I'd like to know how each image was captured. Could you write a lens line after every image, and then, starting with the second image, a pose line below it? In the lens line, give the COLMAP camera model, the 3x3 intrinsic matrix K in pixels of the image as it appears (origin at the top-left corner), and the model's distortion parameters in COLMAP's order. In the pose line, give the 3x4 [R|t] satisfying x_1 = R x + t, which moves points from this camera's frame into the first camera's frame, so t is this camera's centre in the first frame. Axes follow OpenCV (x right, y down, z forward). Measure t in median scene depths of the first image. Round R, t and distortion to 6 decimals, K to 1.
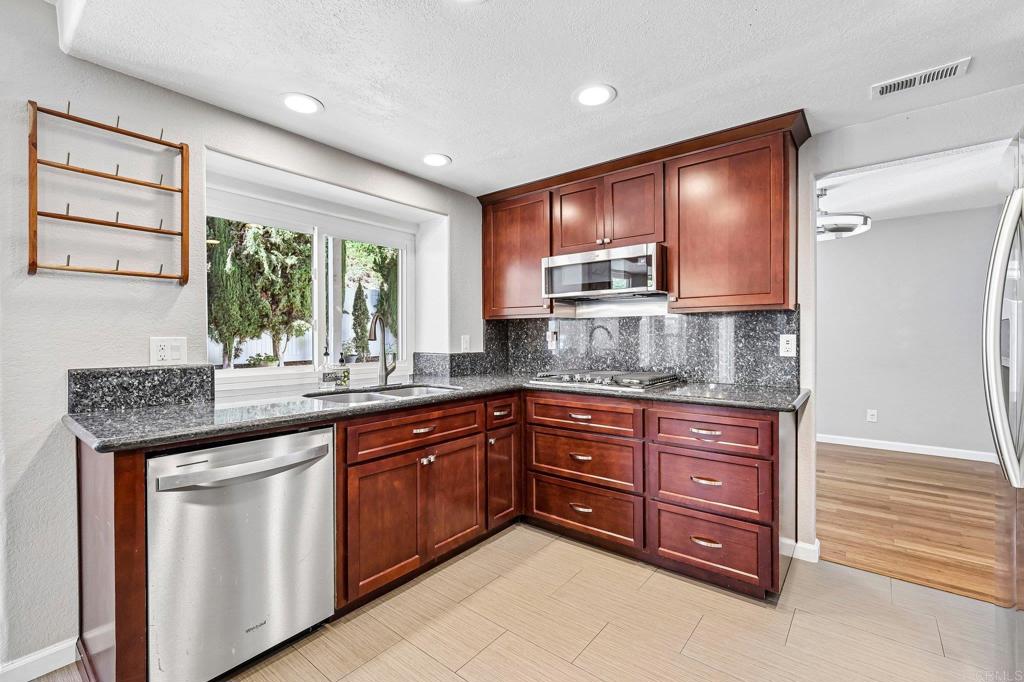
lens RADIAL K [[444.8, 0, 513.6], [0, 444.8, 337.8], [0, 0, 1]] dist [0.003834, -0.000181]
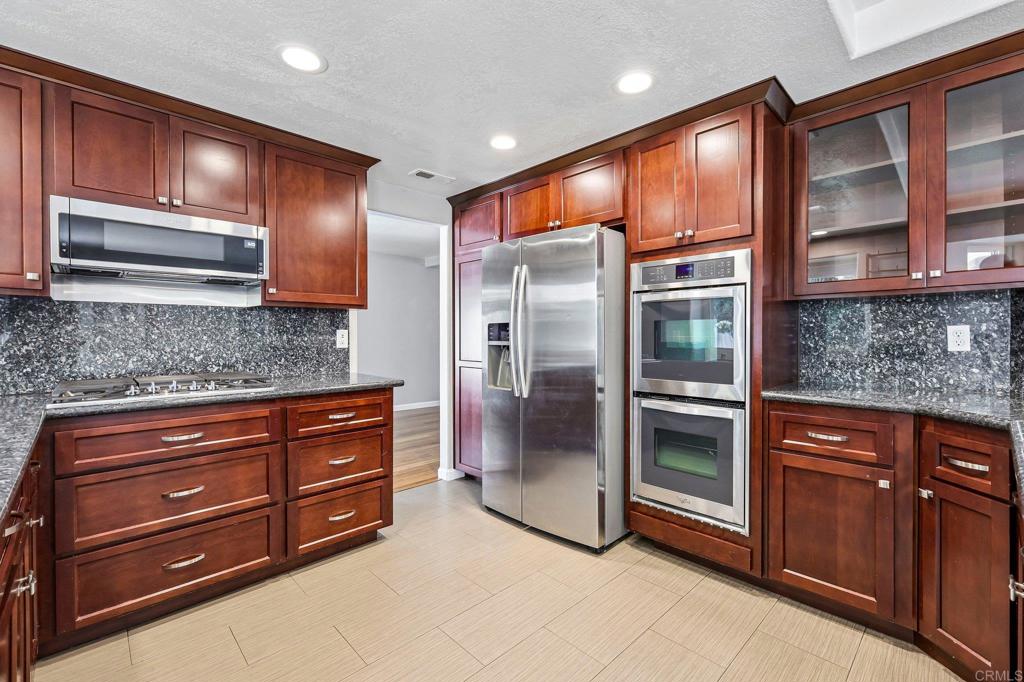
lens RADIAL K [[444.8, 0, 512.3], [0, 444.8, 339.1], [0, 0, 1]] dist [0.003834, -0.000181]
pose [[0.122541, -0.005272, 0.992449, -0.527088], [0.003520, 0.999982, 0.004877, 0.012963], [-0.992457, 0.002896, 0.122558, 0.380500]]
